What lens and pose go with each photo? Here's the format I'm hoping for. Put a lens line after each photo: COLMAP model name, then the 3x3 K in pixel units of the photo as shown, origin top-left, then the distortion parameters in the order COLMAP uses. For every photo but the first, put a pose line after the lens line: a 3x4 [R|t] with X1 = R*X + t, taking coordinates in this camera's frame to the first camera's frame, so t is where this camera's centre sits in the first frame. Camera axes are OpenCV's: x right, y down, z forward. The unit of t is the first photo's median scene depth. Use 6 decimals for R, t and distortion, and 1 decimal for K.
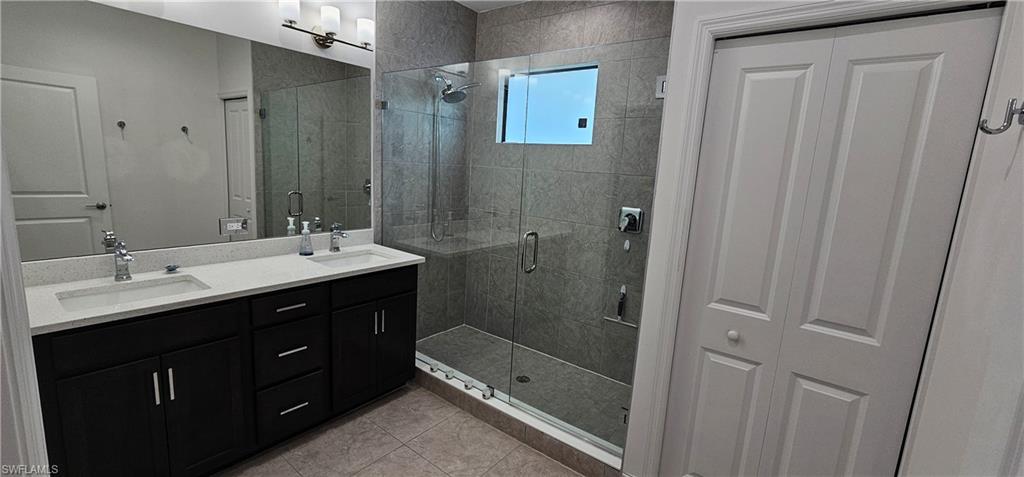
lens RADIAL K [[423.8, 0, 512.0], [0, 423.8, 238.5], [0, 0, 1]] dist [-0.001907, 0.004774]
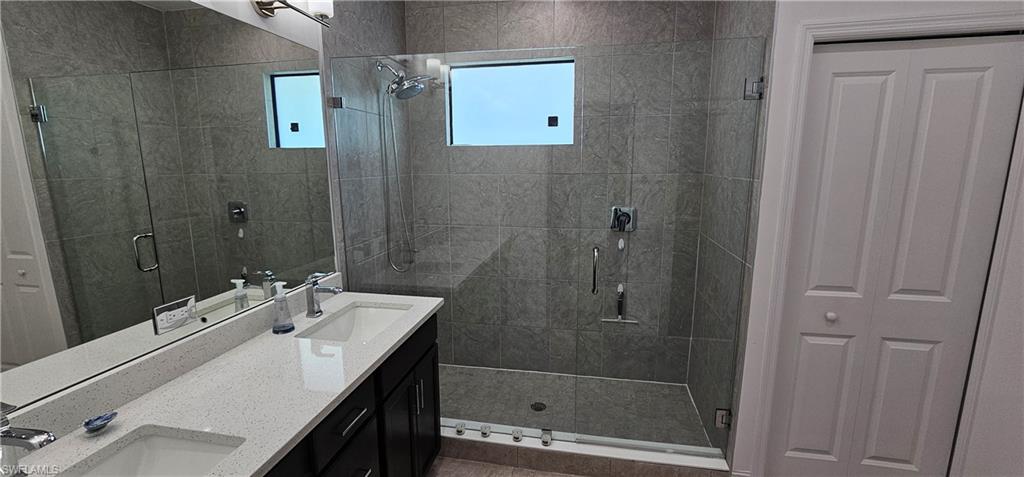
lens RADIAL K [[420.4, 0, 510.1], [0, 420.4, 239.0], [0, 0, 1]] dist [-0.004268, -0.000335]
pose [[0.888398, -0.141553, 0.436705, -0.388203], [0.133136, 0.989836, 0.050003, -0.079658], [-0.439344, 0.013718, 0.898214, 0.225702]]
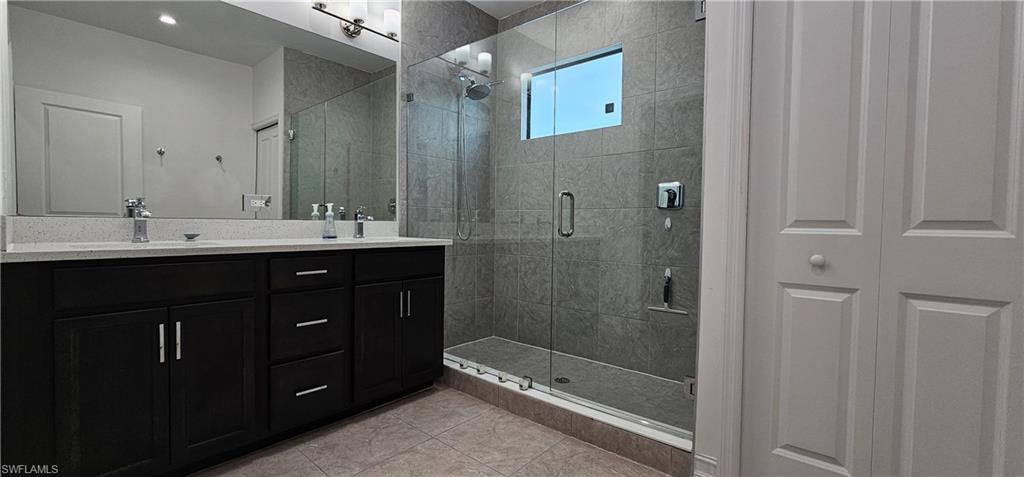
lens RADIAL K [[422.3, 0, 510.5], [0, 422.3, 237.3], [0, 0, 1]] dist [0.001238, 0.000281]
pose [[0.997889, -0.041841, -0.049673, -0.027502], [0.034382, 0.989196, -0.142511, 0.164380], [0.055099, 0.140502, 0.988546, 0.071890]]
